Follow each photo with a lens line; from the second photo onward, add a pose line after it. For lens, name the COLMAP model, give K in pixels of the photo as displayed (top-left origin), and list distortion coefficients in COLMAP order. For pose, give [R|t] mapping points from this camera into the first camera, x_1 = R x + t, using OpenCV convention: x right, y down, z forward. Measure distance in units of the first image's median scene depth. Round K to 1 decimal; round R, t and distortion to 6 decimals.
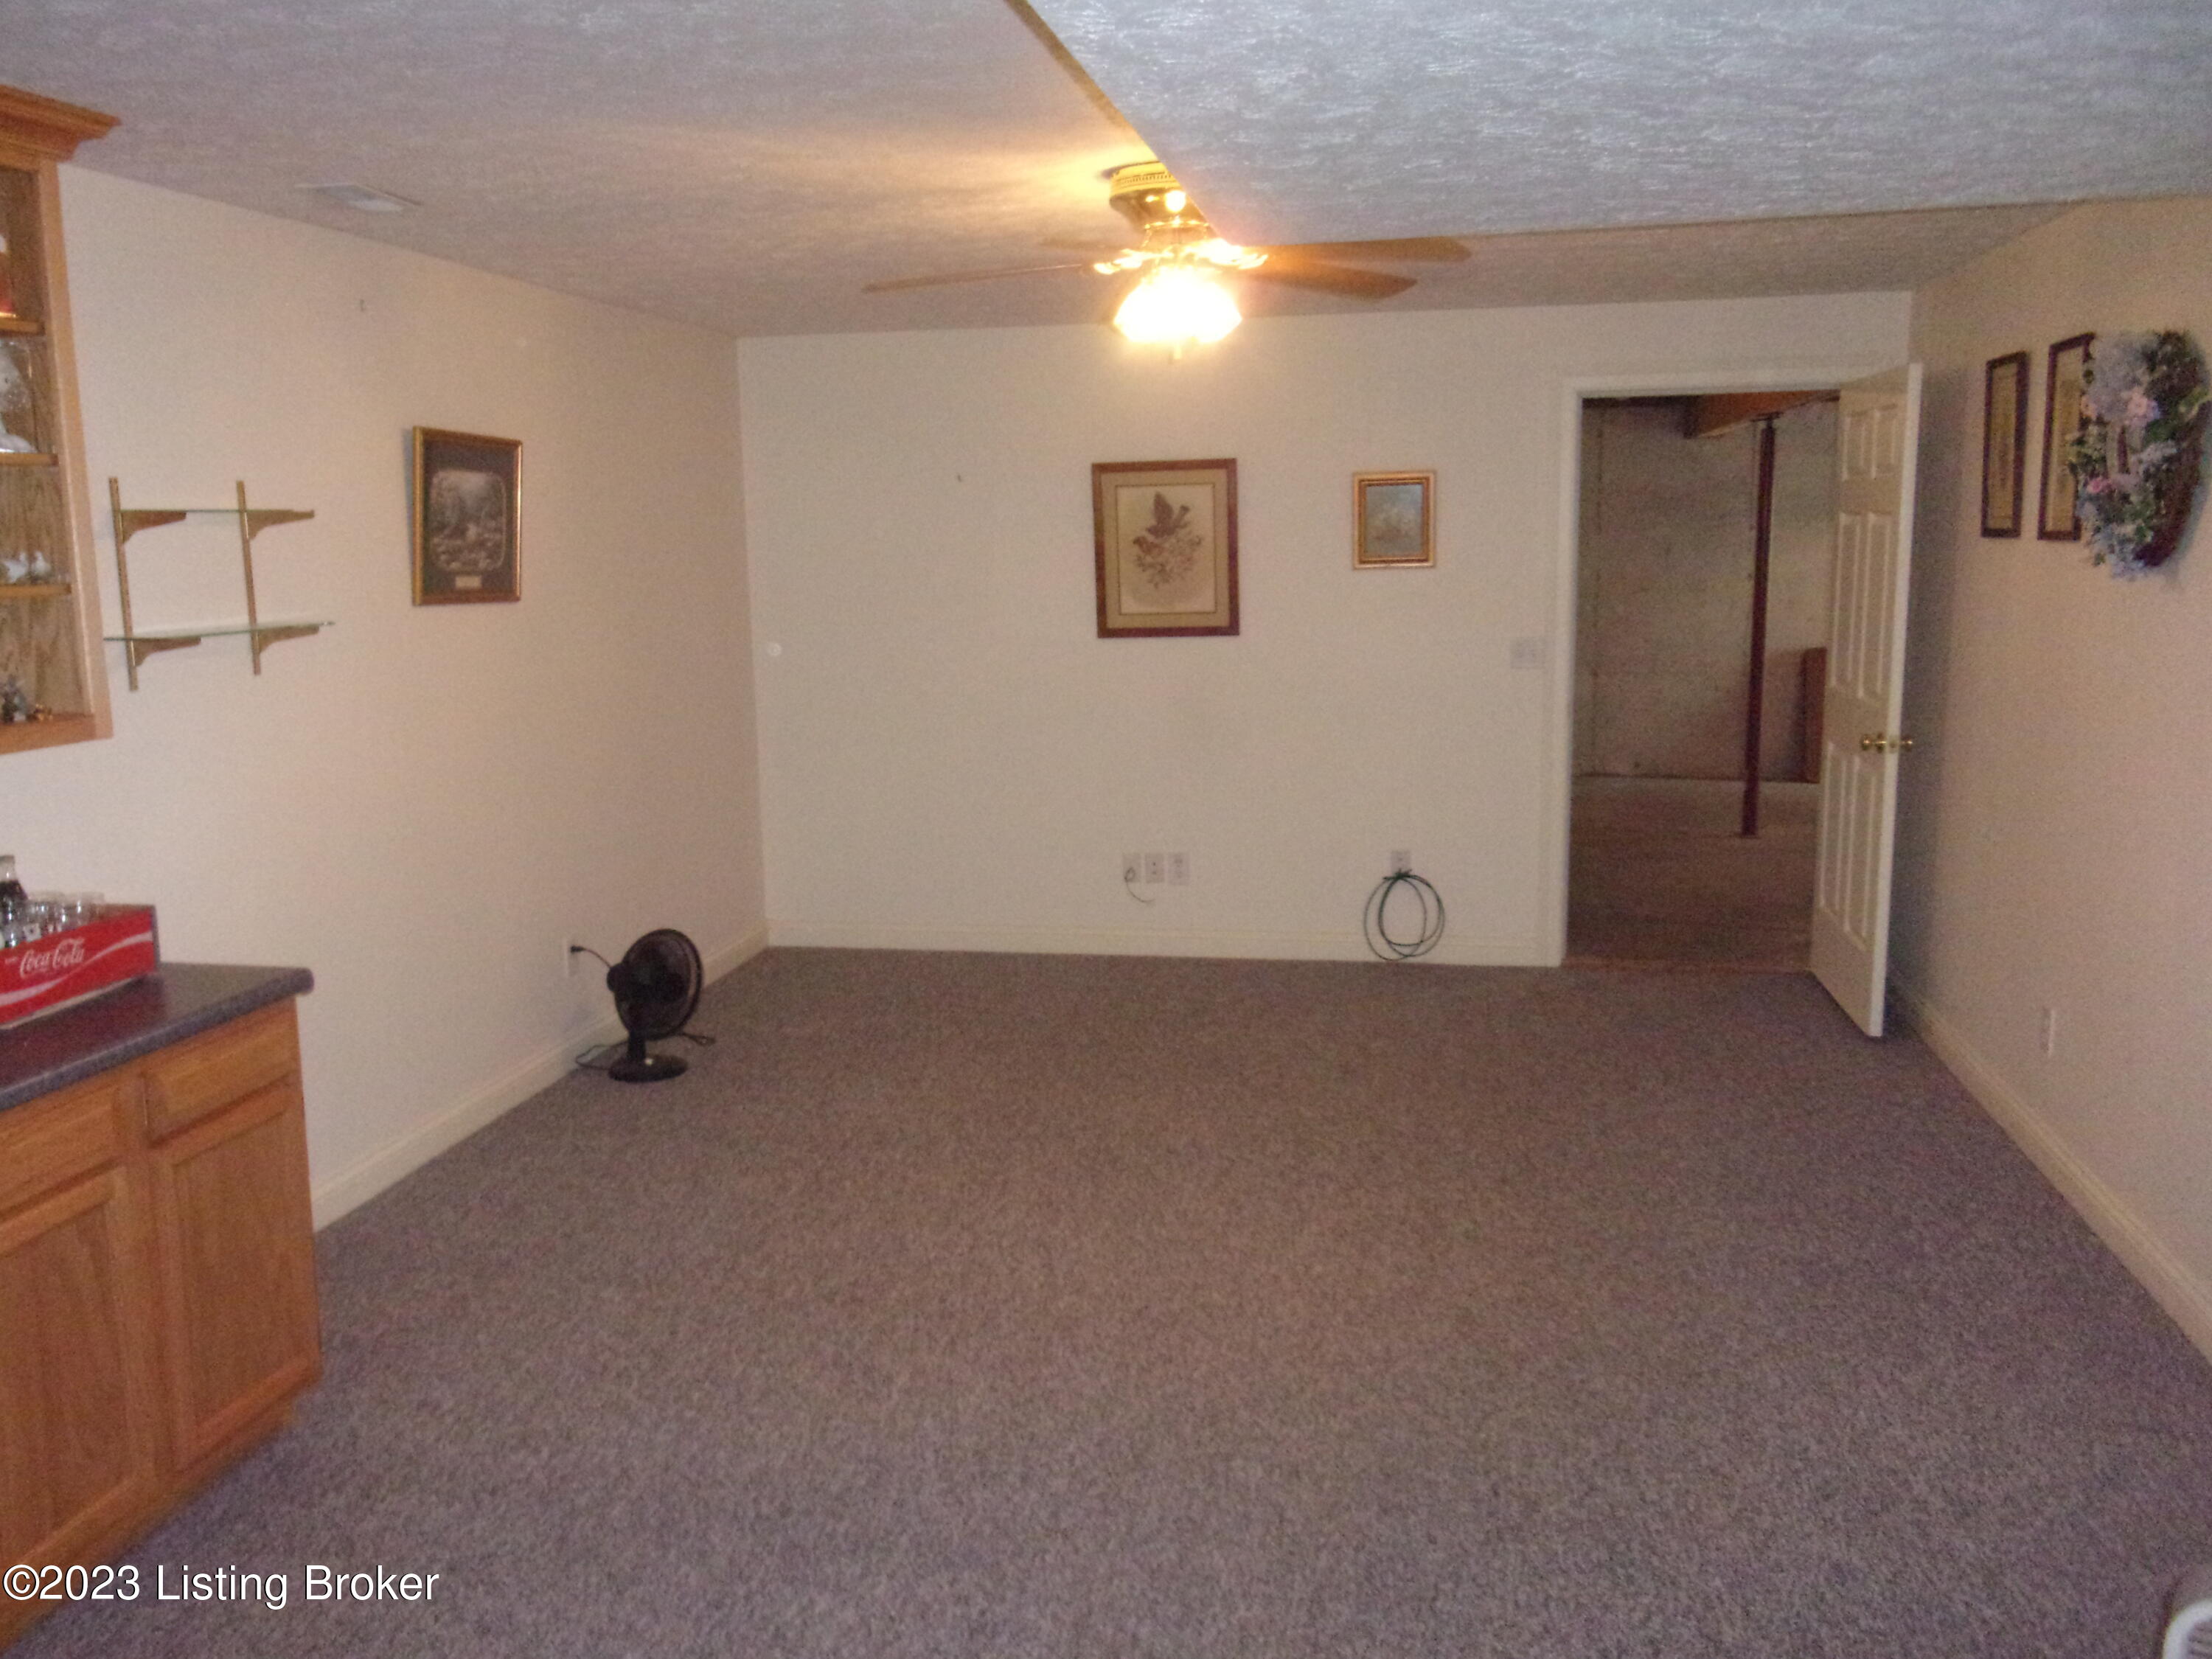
lens RADIAL K [[1849.7, 0, 1041.6], [0, 1849.7, 834.9], [0, 0, 1]] dist [0.007944, 0.012527]
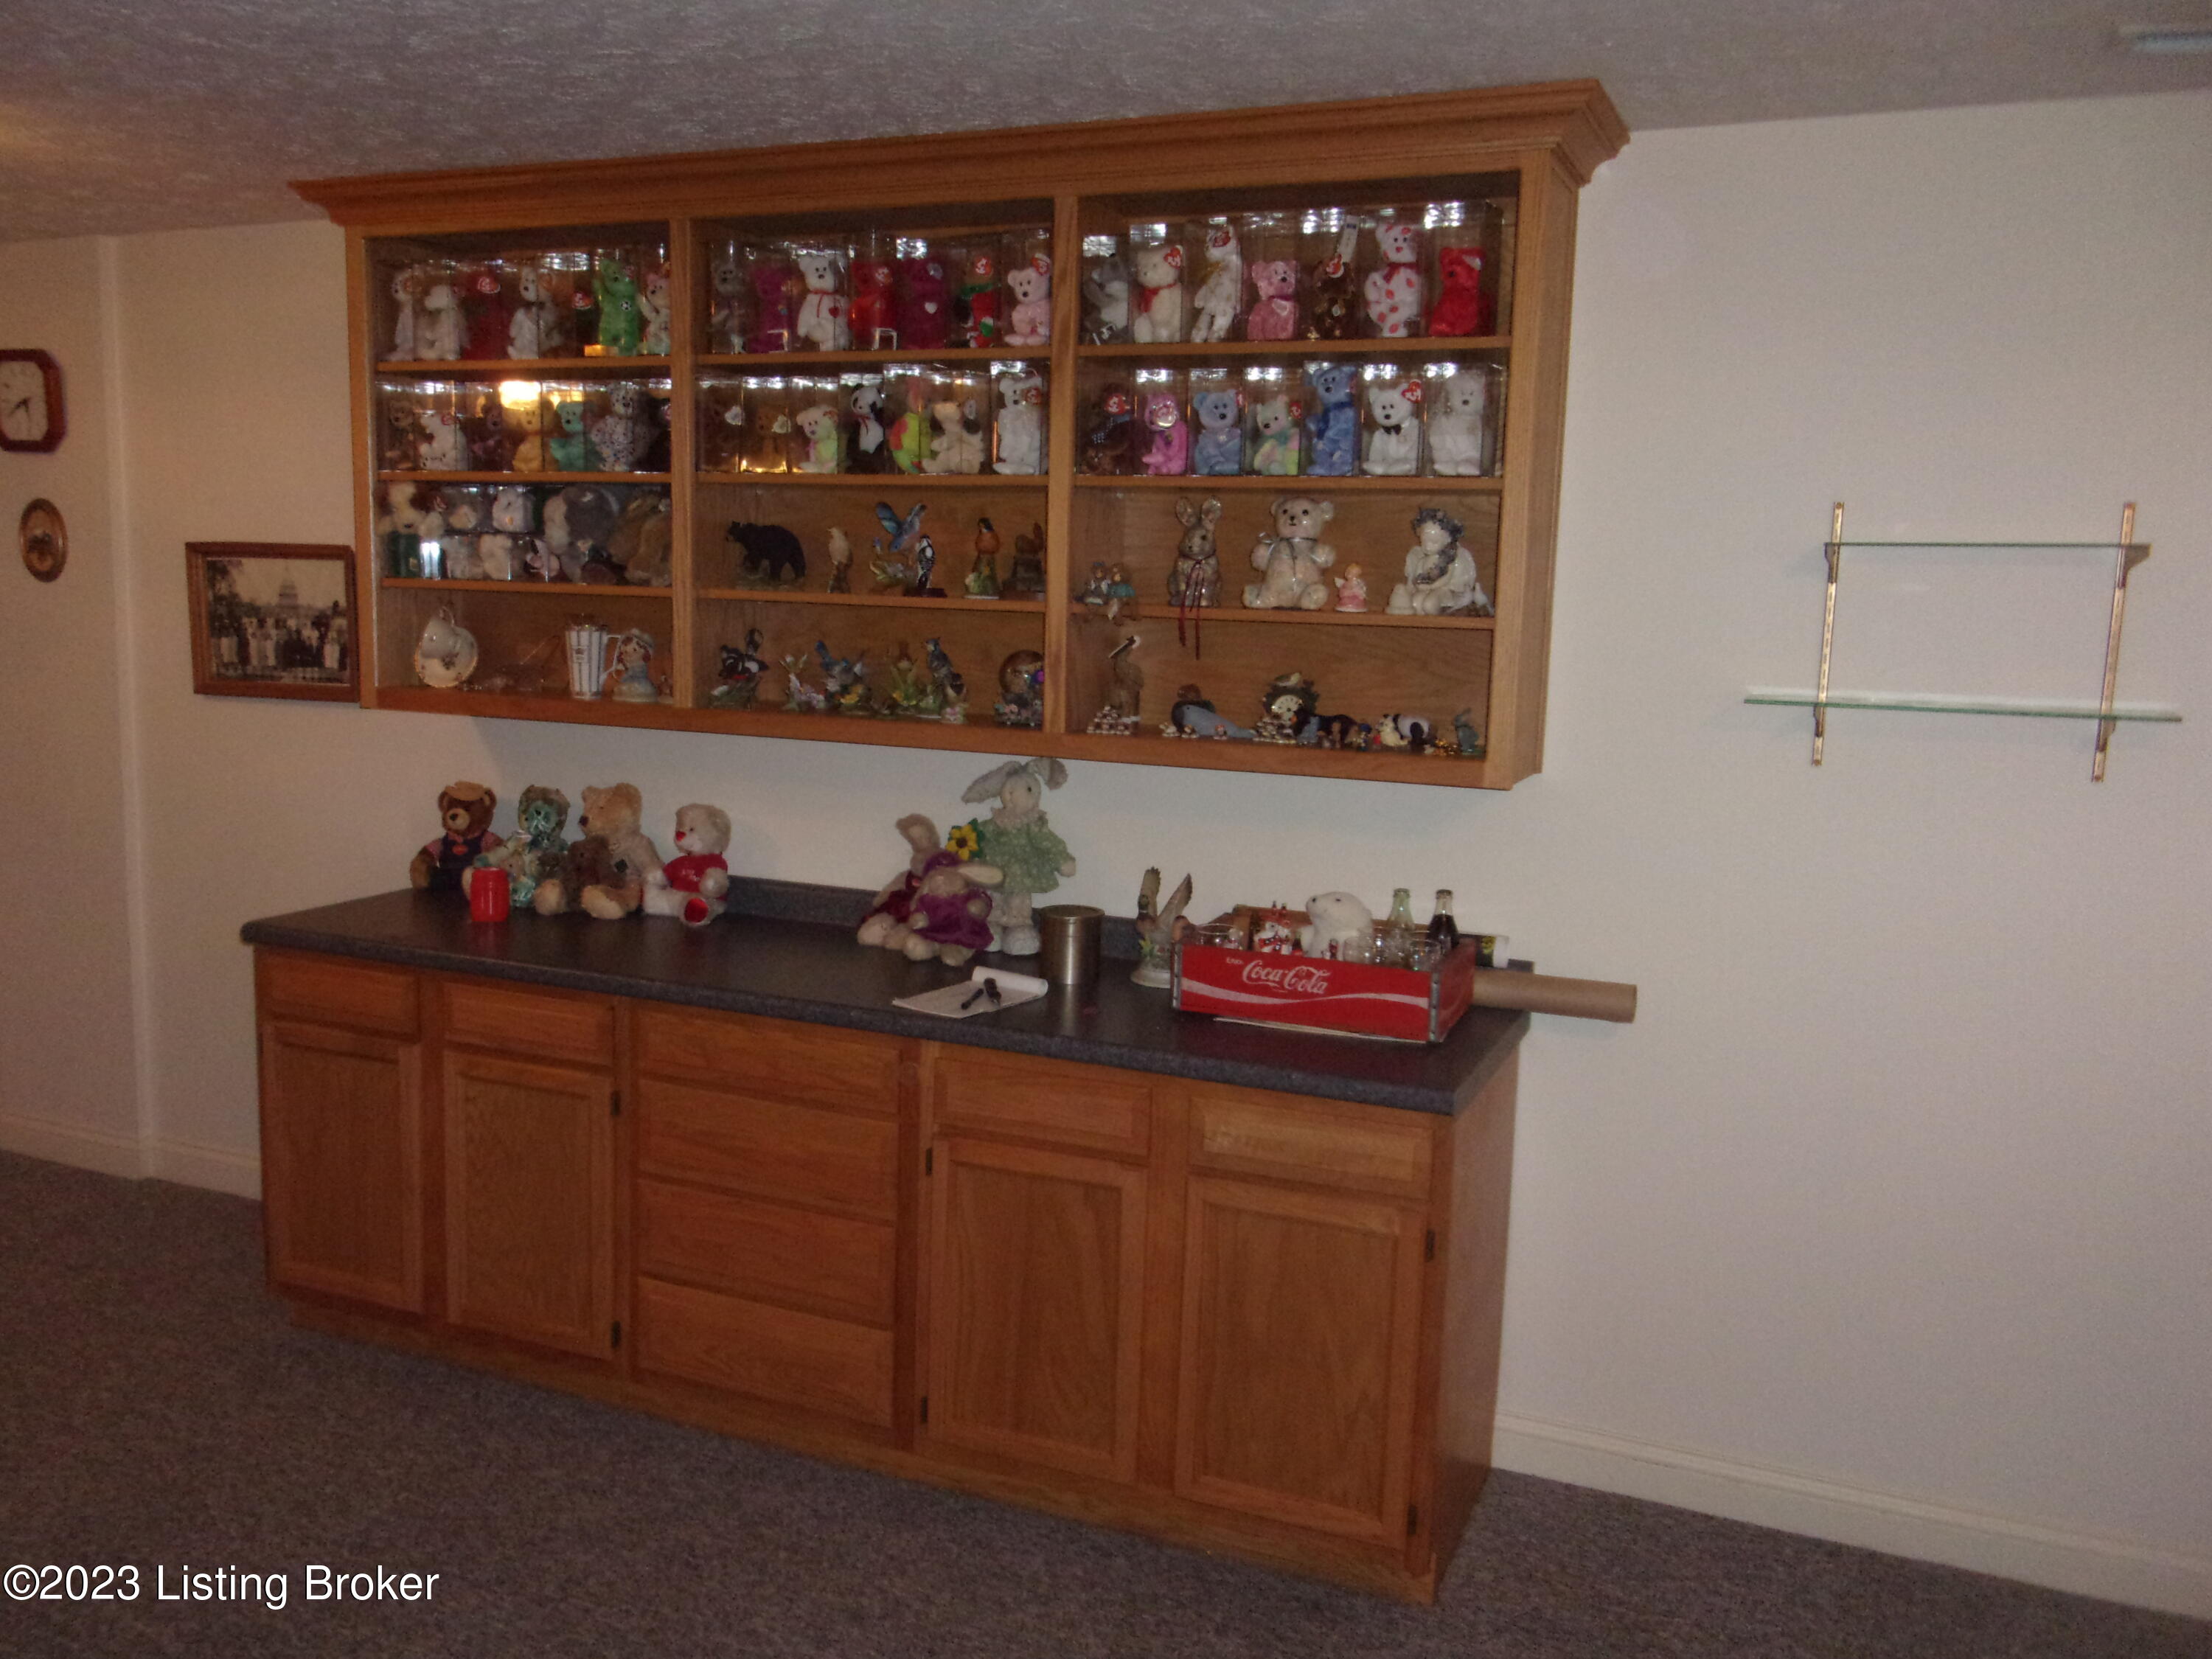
lens RADIAL K [[1793.4, 0, 1114.0], [0, 1793.4, 836.9], [0, 0, 1]] dist [0.012791, -0.035788]
pose [[-0.173757, 0.154400, -0.972609, 0.426510], [-0.188498, 0.964157, 0.186733, -0.173770], [0.966580, 0.215781, -0.138425, 1.035714]]
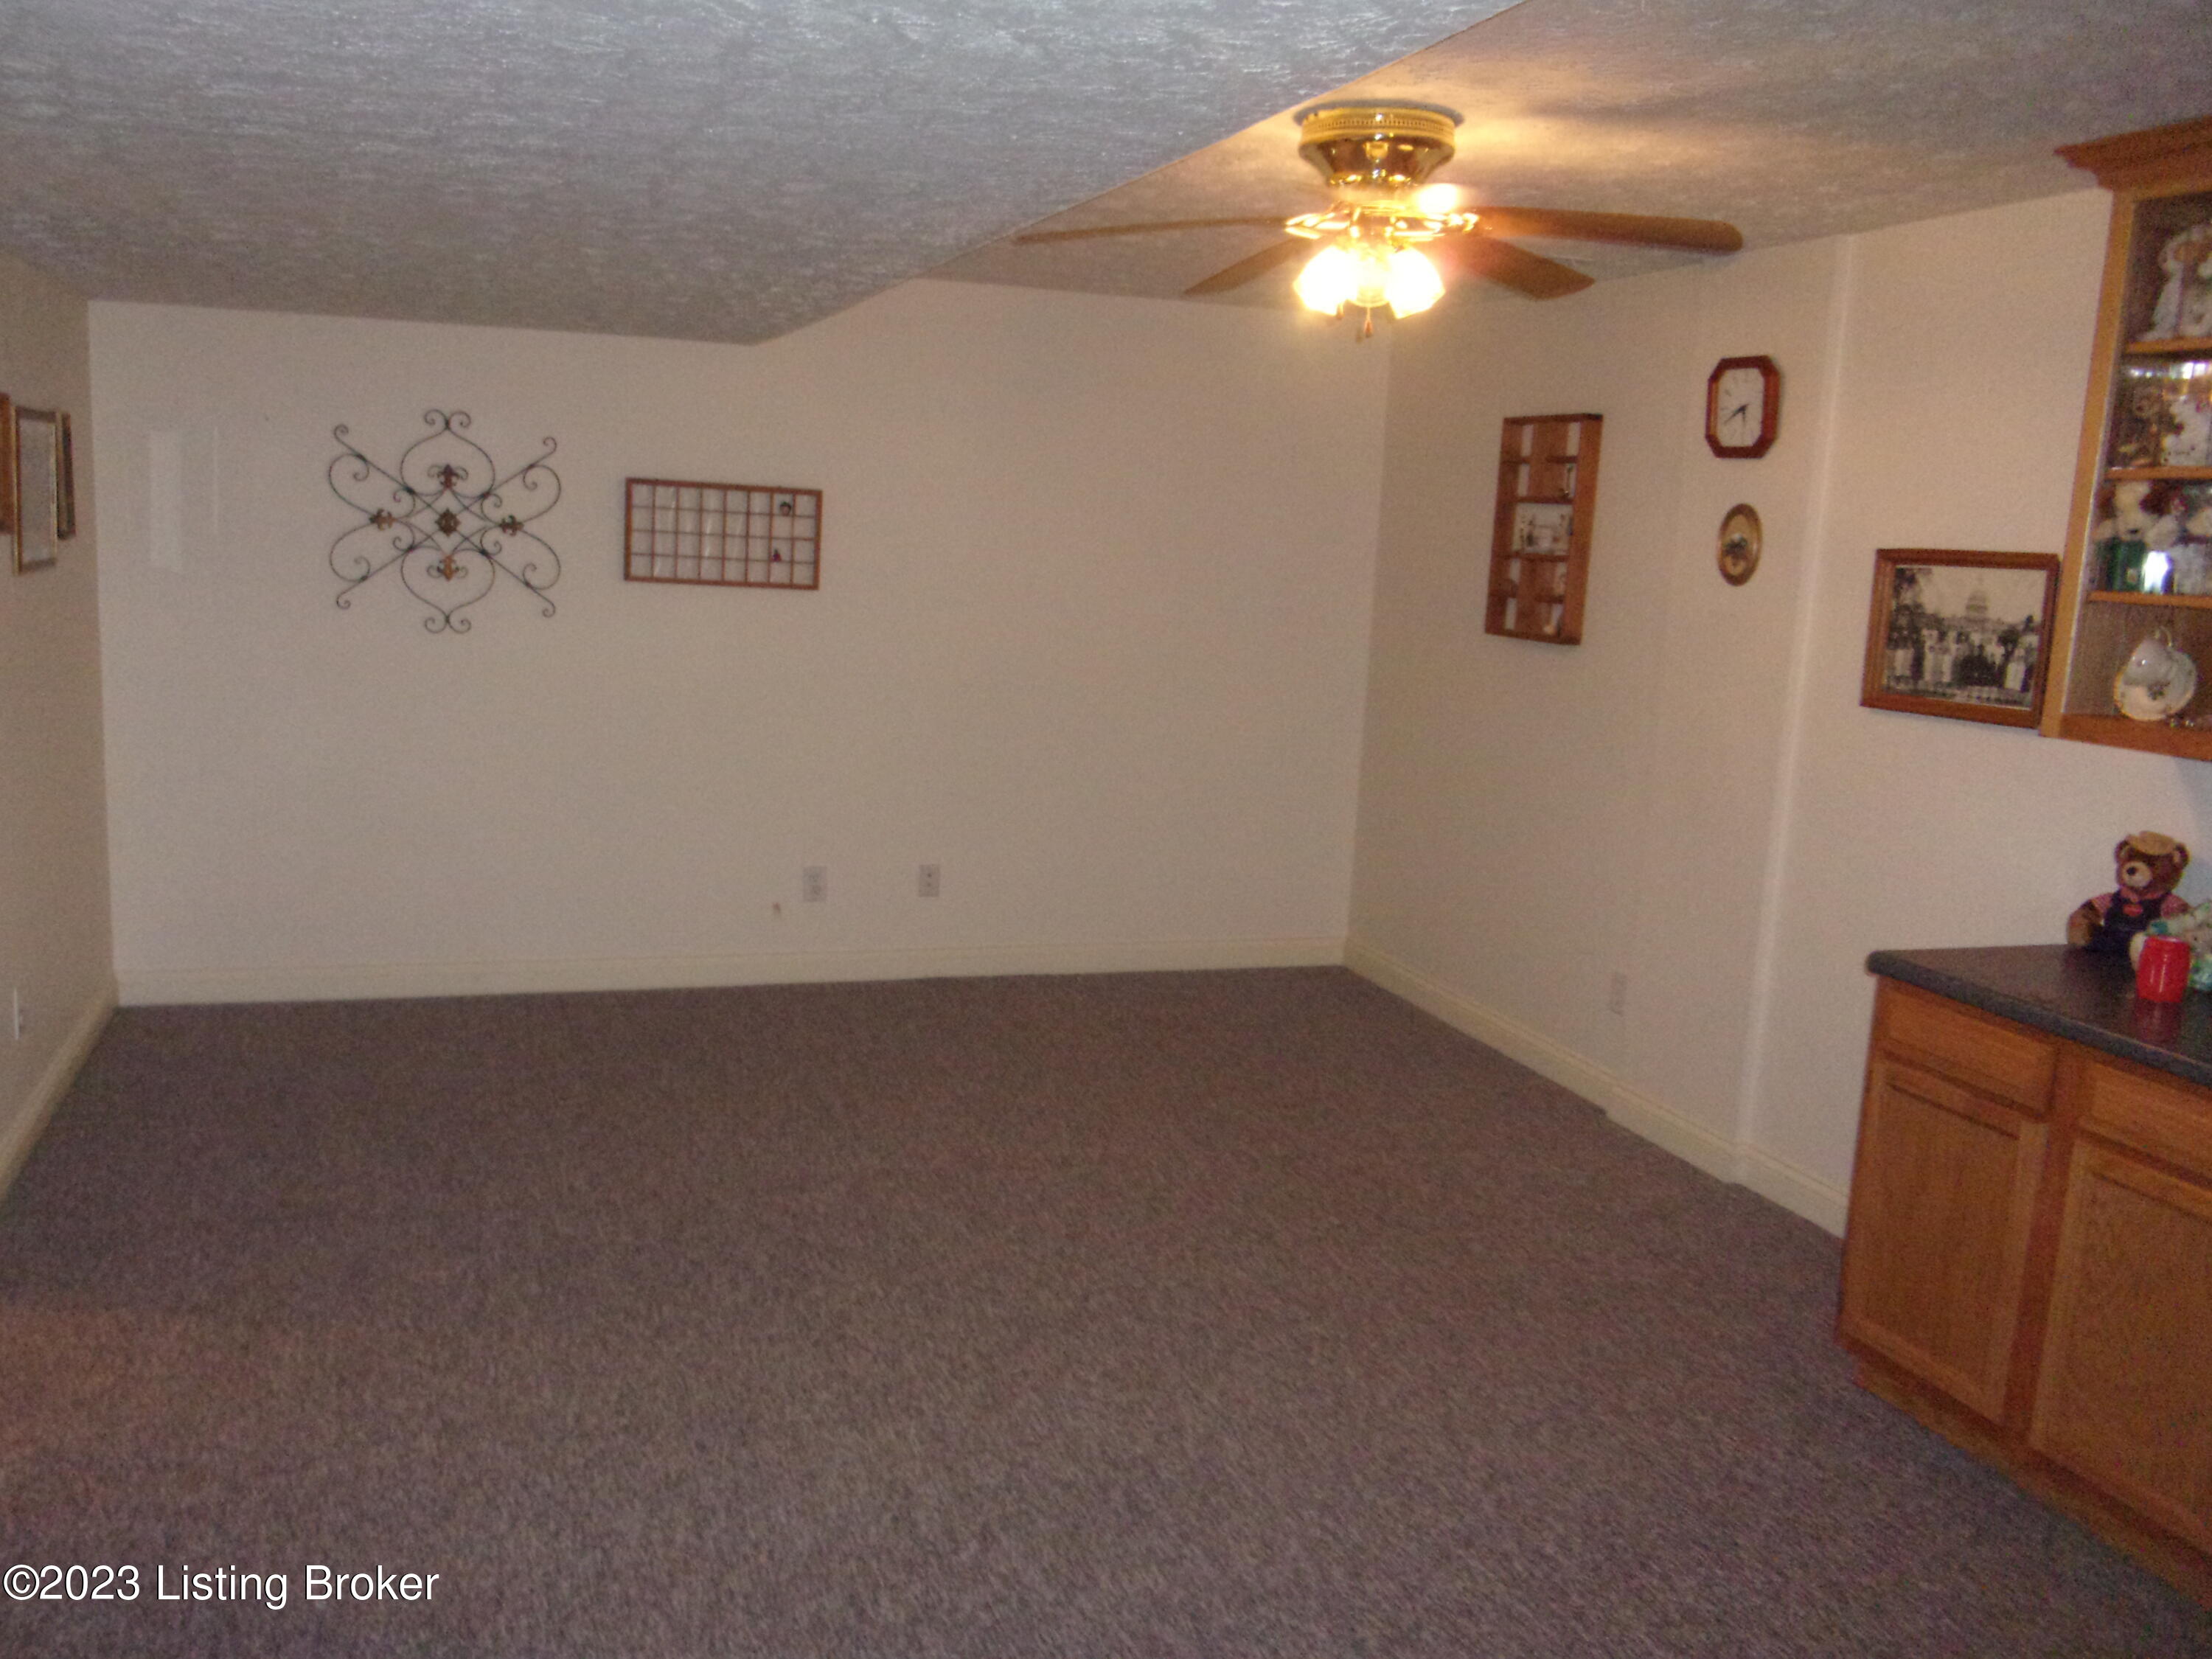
lens RADIAL K [[1849.7, 0, 1041.6], [0, 1849.7, 834.9], [0, 0, 1]] dist [0.007944, 0.012527]
pose [[-0.874203, 0.061996, -0.481588, 0.420818], [-0.107501, 0.942492, 0.316469, -0.172943], [0.473512, 0.328429, -0.817264, 1.031177]]
